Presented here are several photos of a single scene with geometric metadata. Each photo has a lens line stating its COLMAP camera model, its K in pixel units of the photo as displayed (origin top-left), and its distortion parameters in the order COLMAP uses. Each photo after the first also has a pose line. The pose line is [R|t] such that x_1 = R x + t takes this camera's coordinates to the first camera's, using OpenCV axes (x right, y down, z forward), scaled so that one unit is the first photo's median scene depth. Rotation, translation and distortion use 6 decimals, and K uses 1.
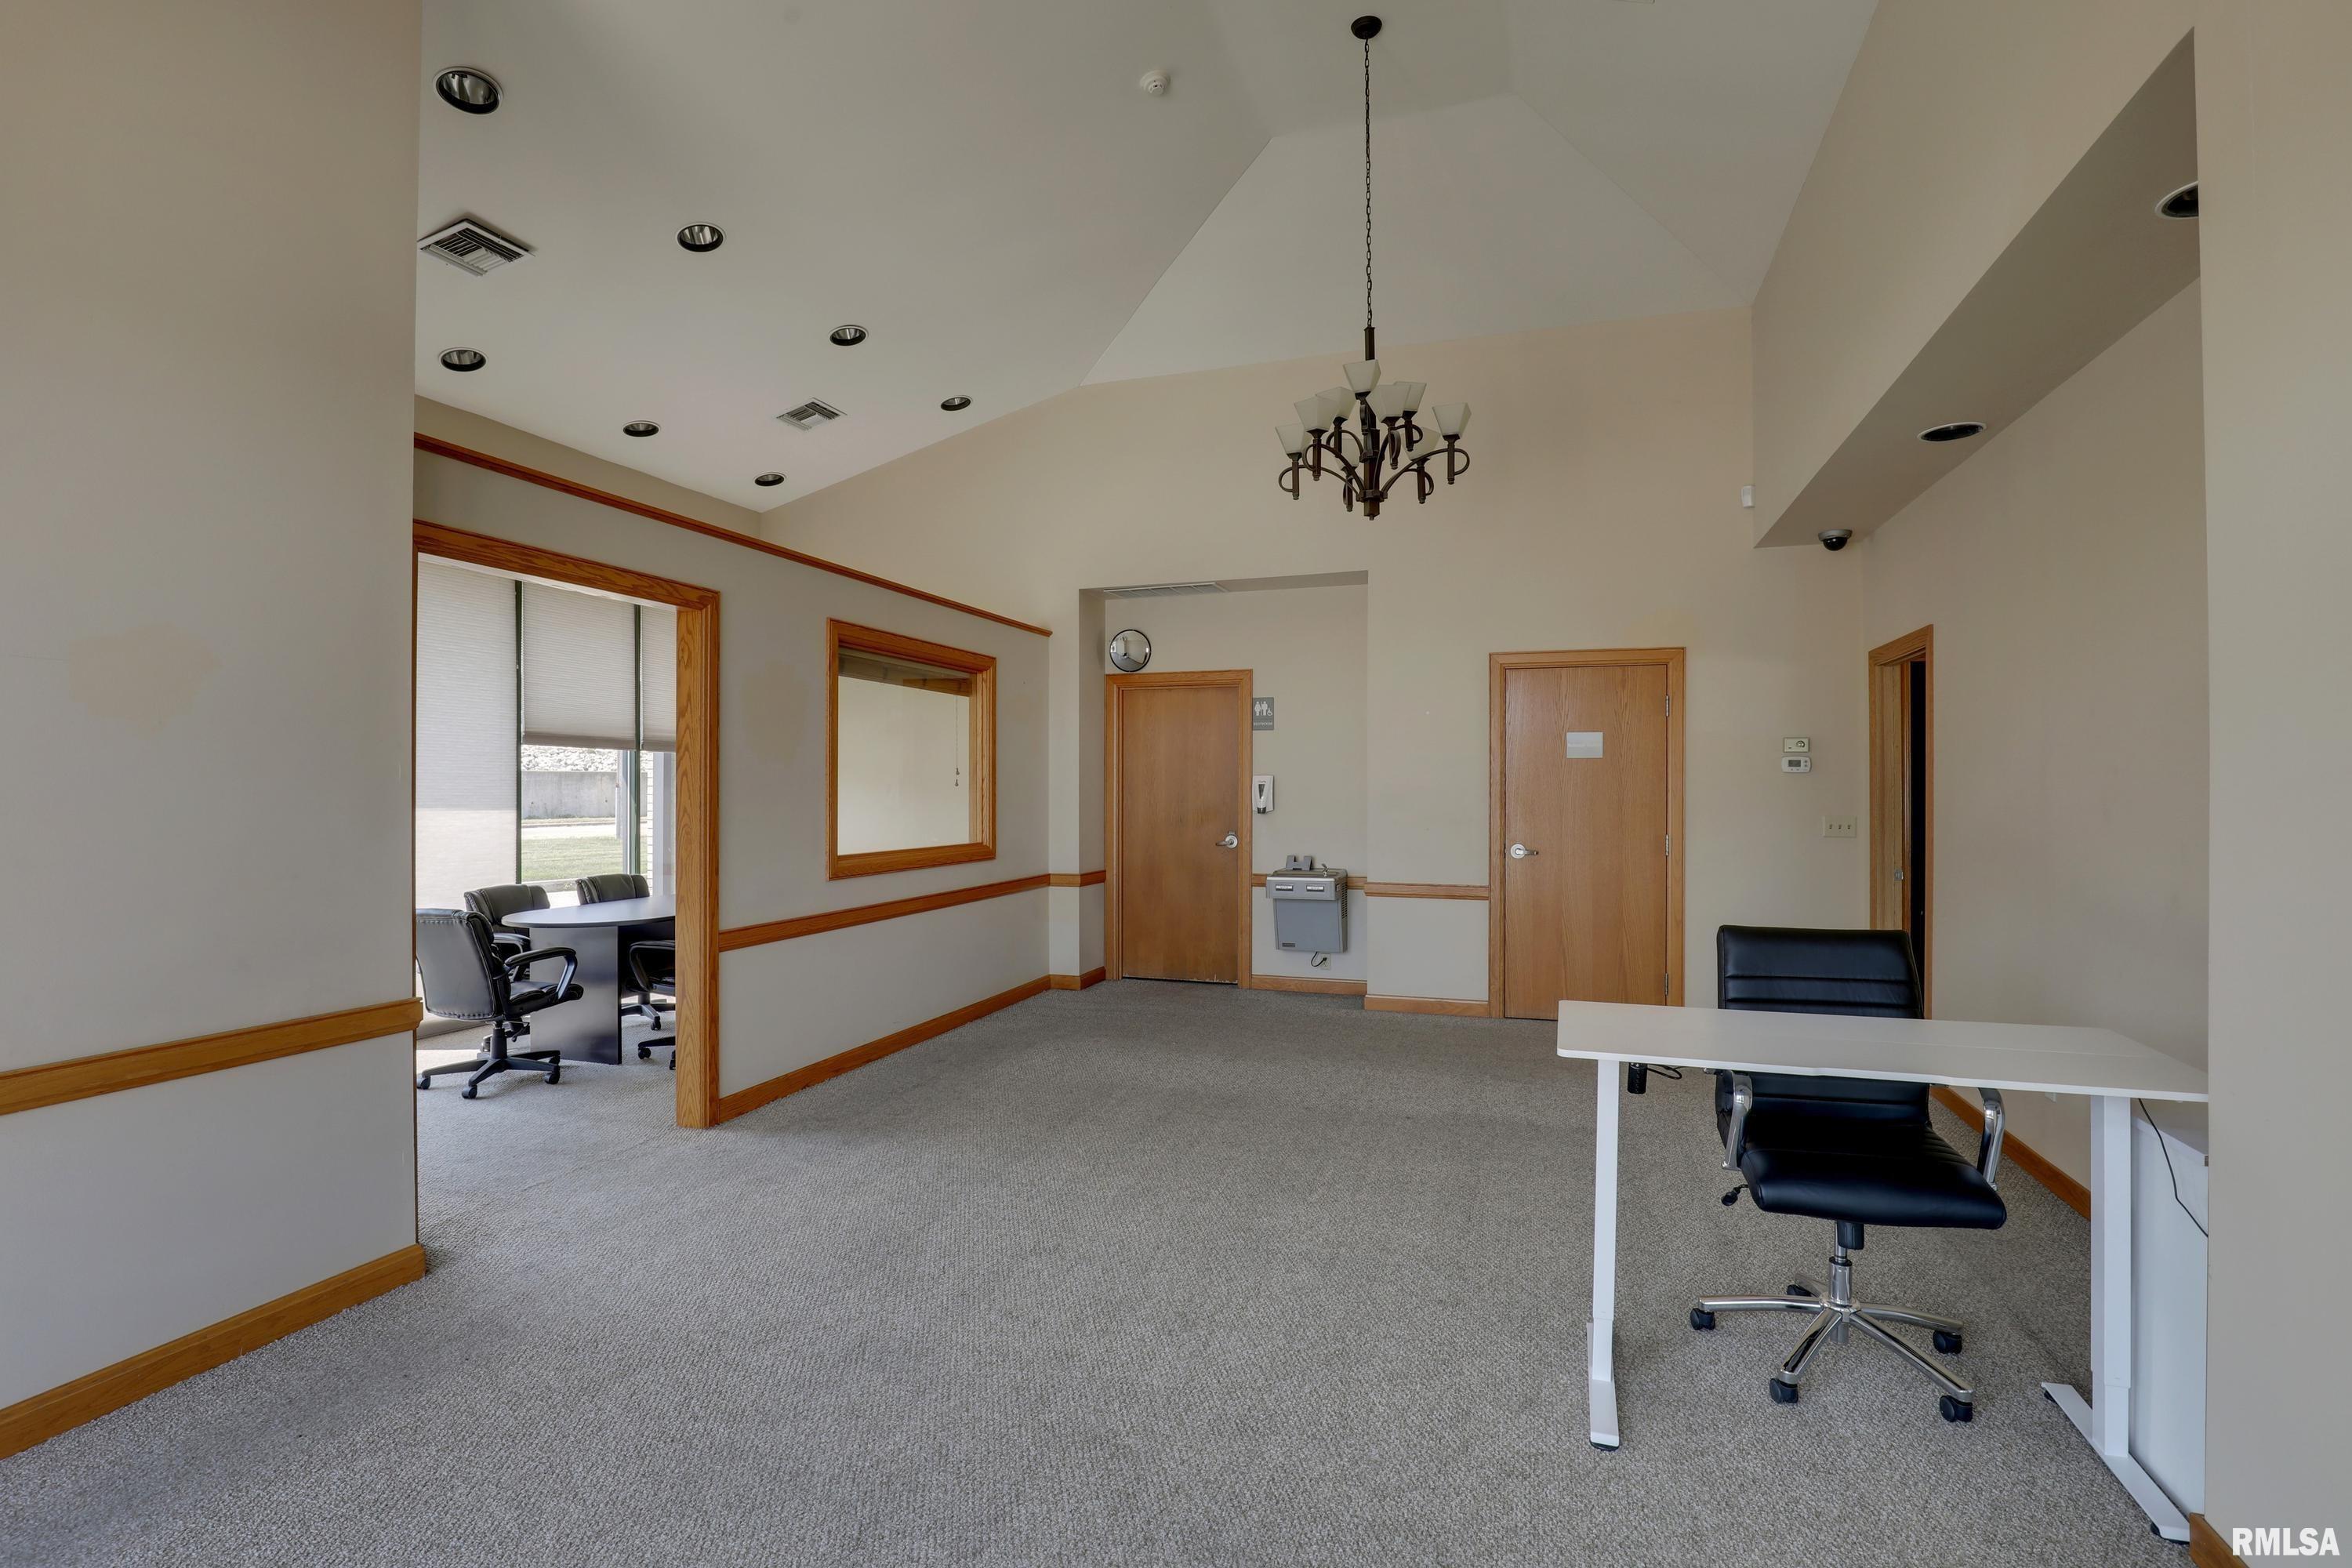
lens RADIAL K [[1125.9, 0, 1176.0], [0, 1125.9, 784.0], [0, 0, 1]] dist [-0.025977, -0.000357]
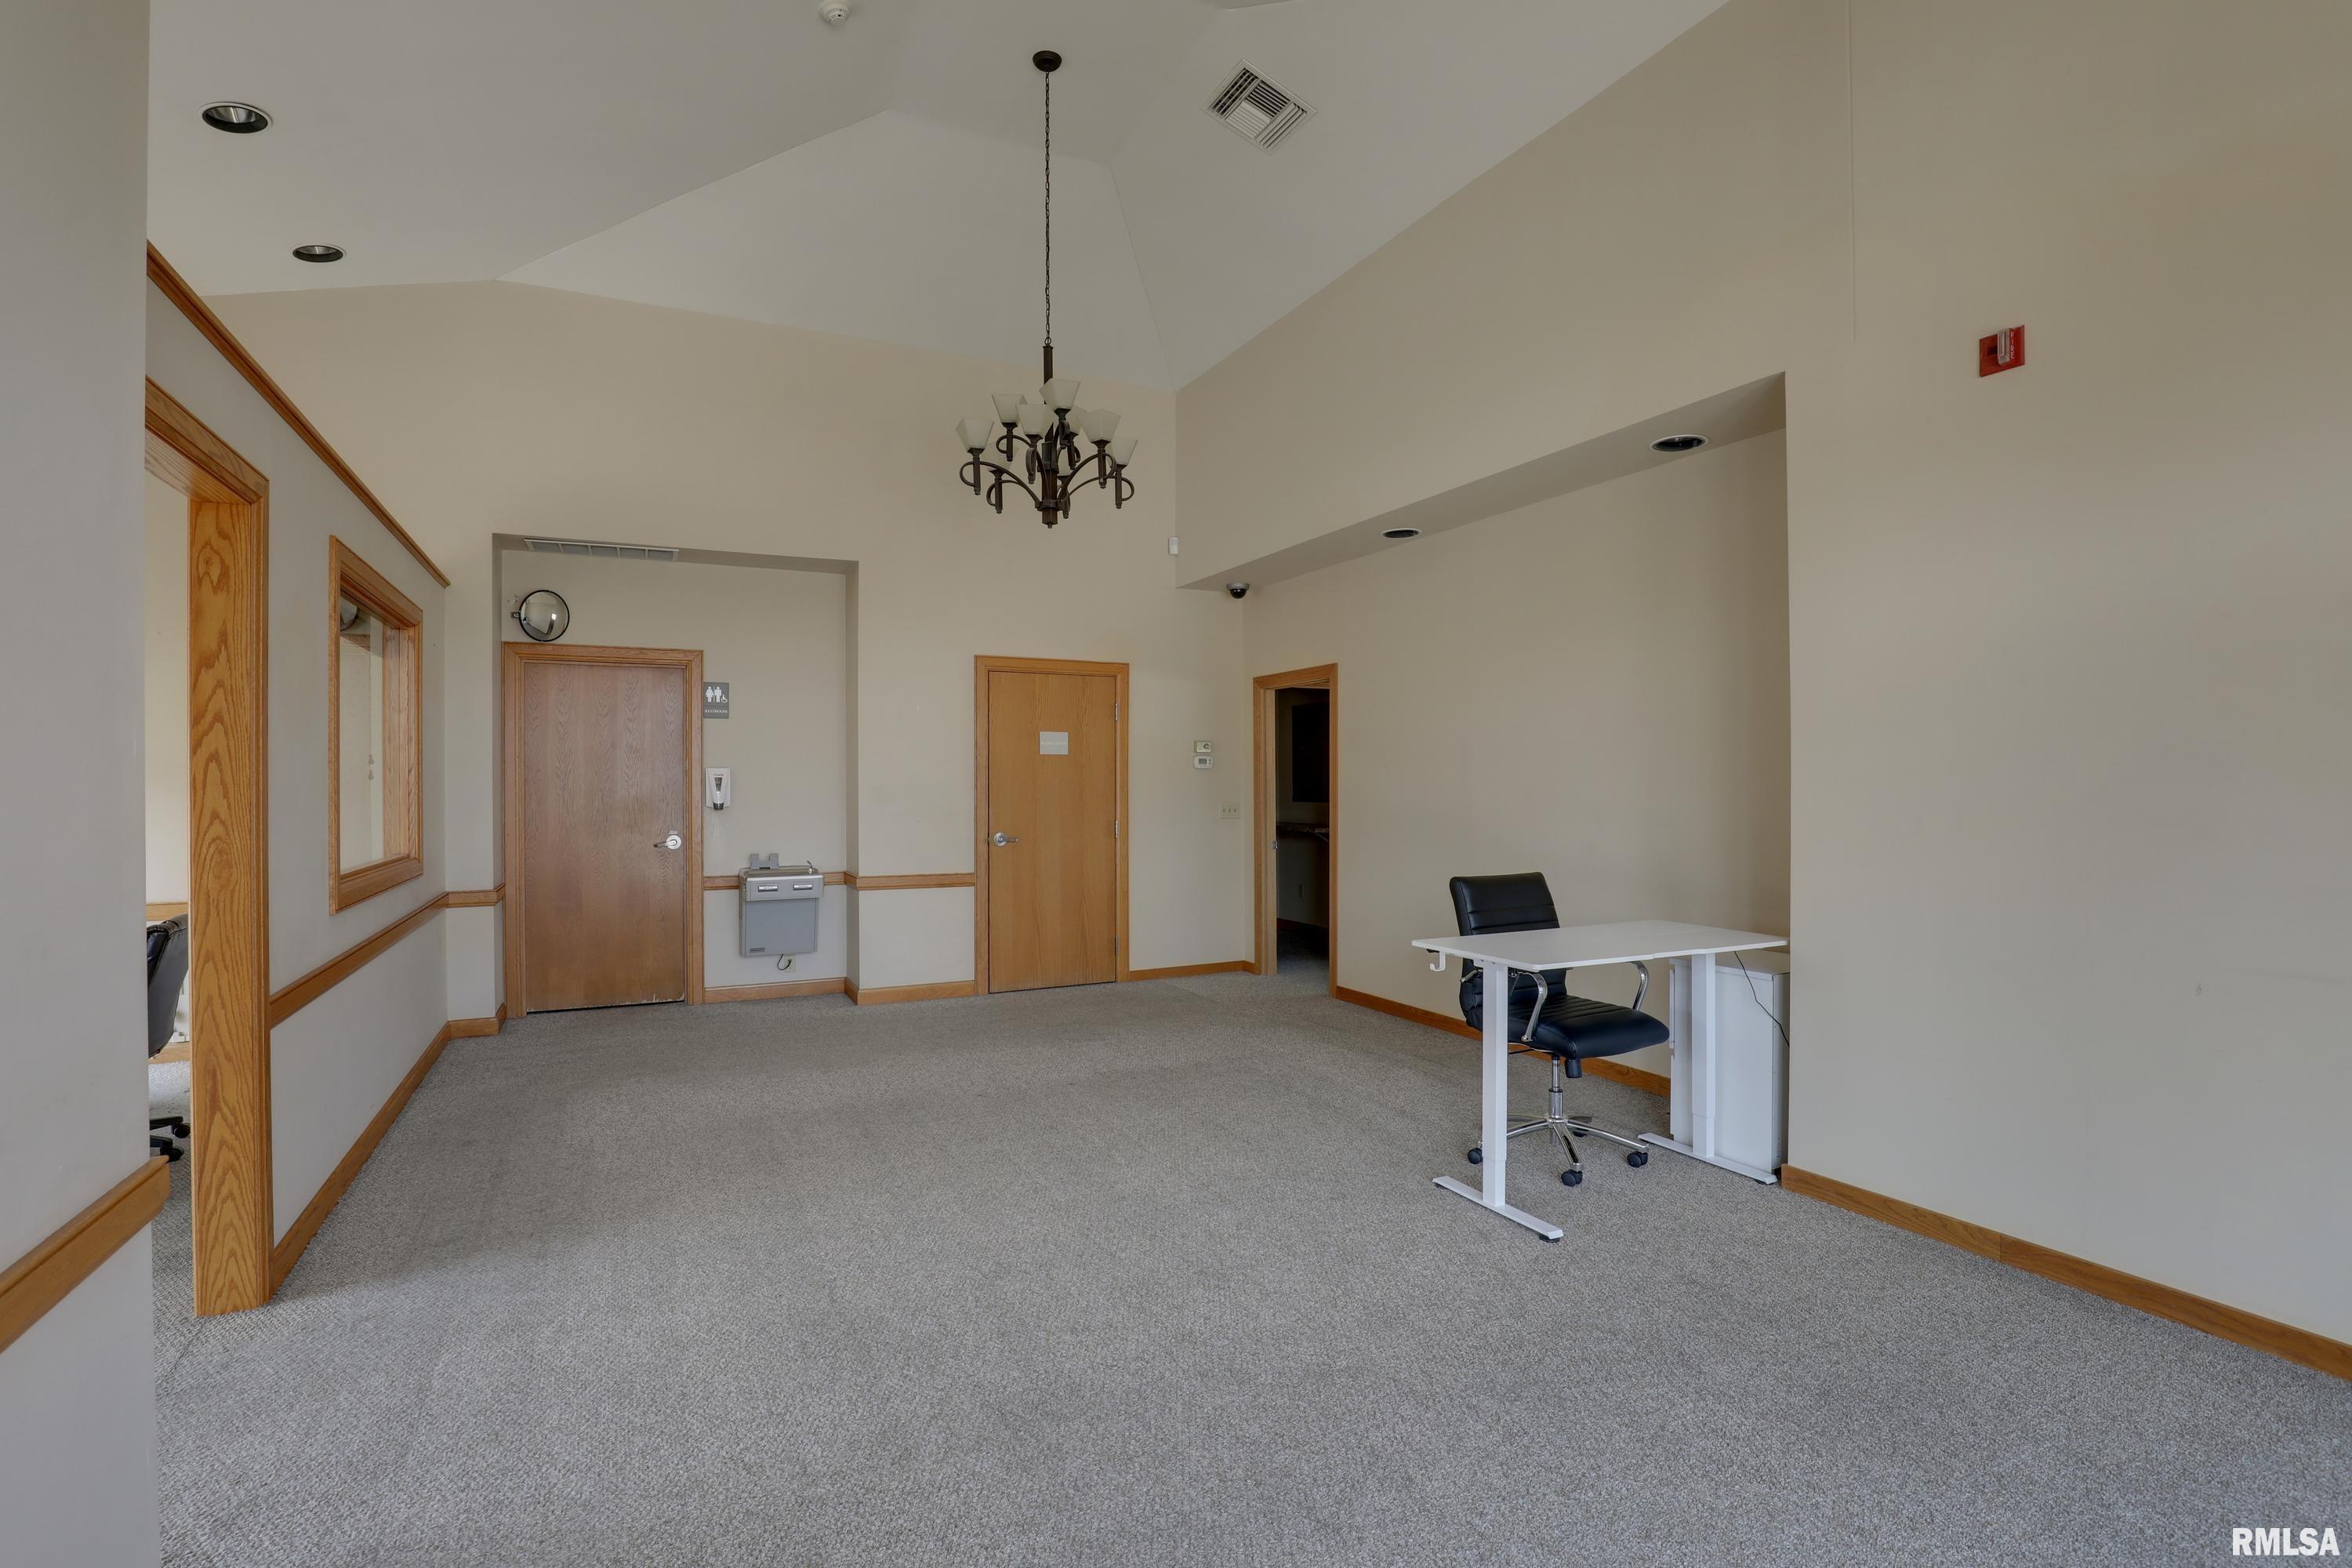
lens RADIAL K [[1104.1, 0, 1176.0], [0, 1104.1, 784.0], [0, 0, 1]] dist [-0.025624, 0.000067]
pose [[0.703717, -0.002482, 0.710476, -0.335325], [-0.000520, 0.999992, 0.004009, 0.001907], [-0.710480, -0.003191, 0.703710, 0.125275]]
